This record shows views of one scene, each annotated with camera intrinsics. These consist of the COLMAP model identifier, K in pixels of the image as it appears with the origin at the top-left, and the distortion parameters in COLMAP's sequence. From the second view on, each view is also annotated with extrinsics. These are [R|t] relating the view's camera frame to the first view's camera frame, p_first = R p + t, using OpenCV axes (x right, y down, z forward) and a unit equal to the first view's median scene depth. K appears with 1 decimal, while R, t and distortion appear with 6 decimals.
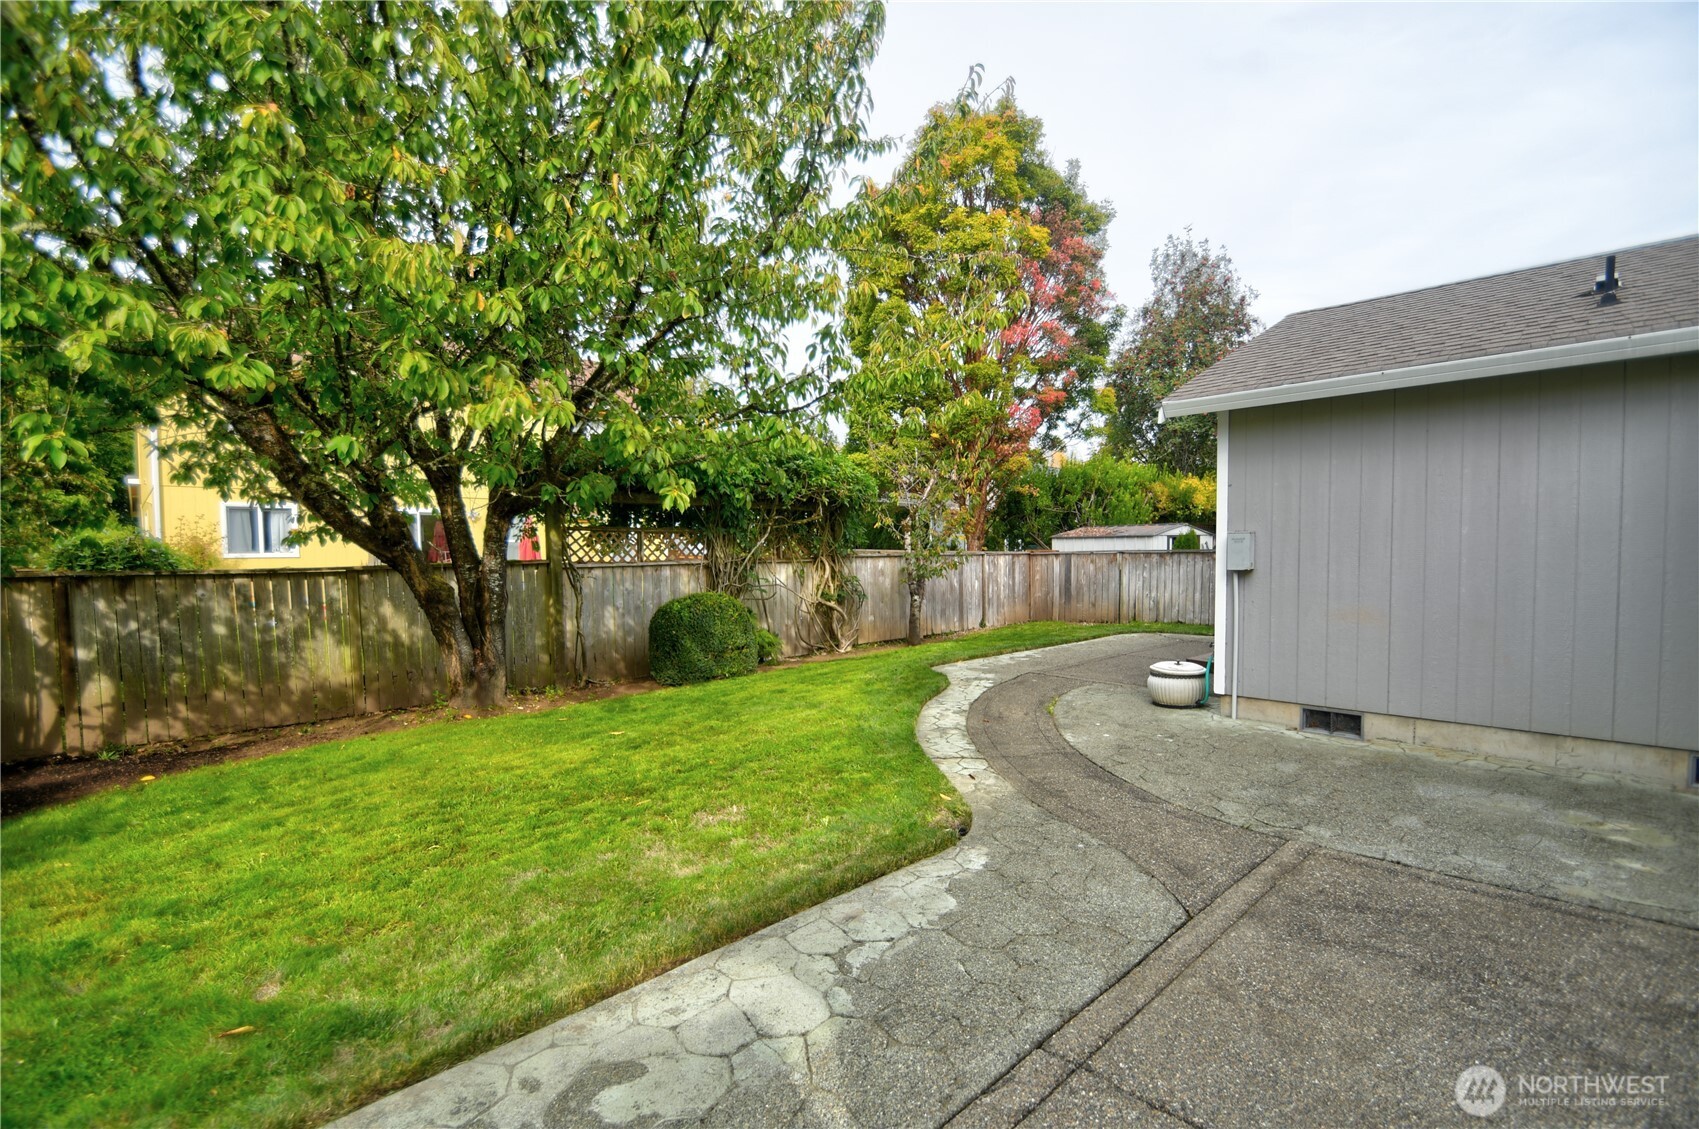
lens RADIAL K [[797.2, 0, 852.6], [0, 797.2, 574.8], [0, 0, 1]] dist [0.009622, -0.015968]
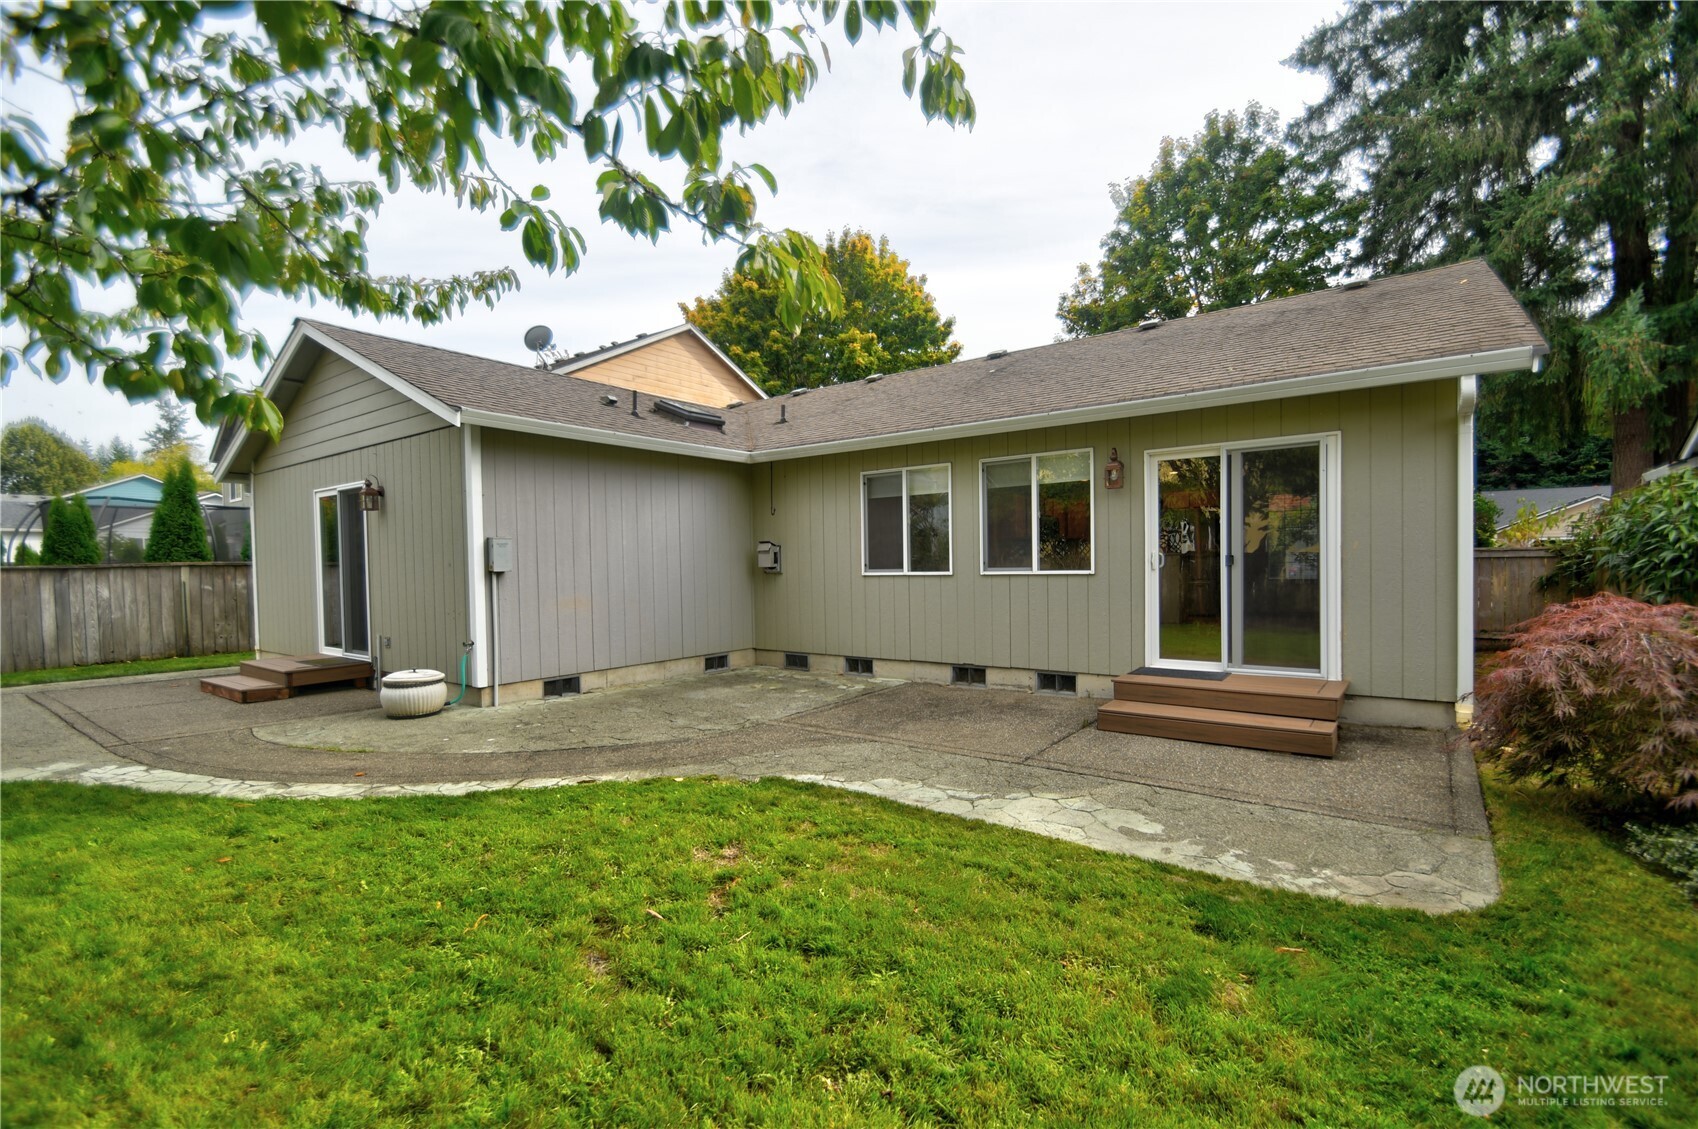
lens RADIAL K [[796.7, 0, 852.1], [0, 796.7, 574.8], [0, 0, 1]] dist [0.009622, -0.015968]
pose [[-0.212652, -0.001899, 0.977126, -1.110444], [0.049465, 0.998695, 0.012706, 0.012309], [-0.975875, 0.051035, -0.212281, 1.159344]]
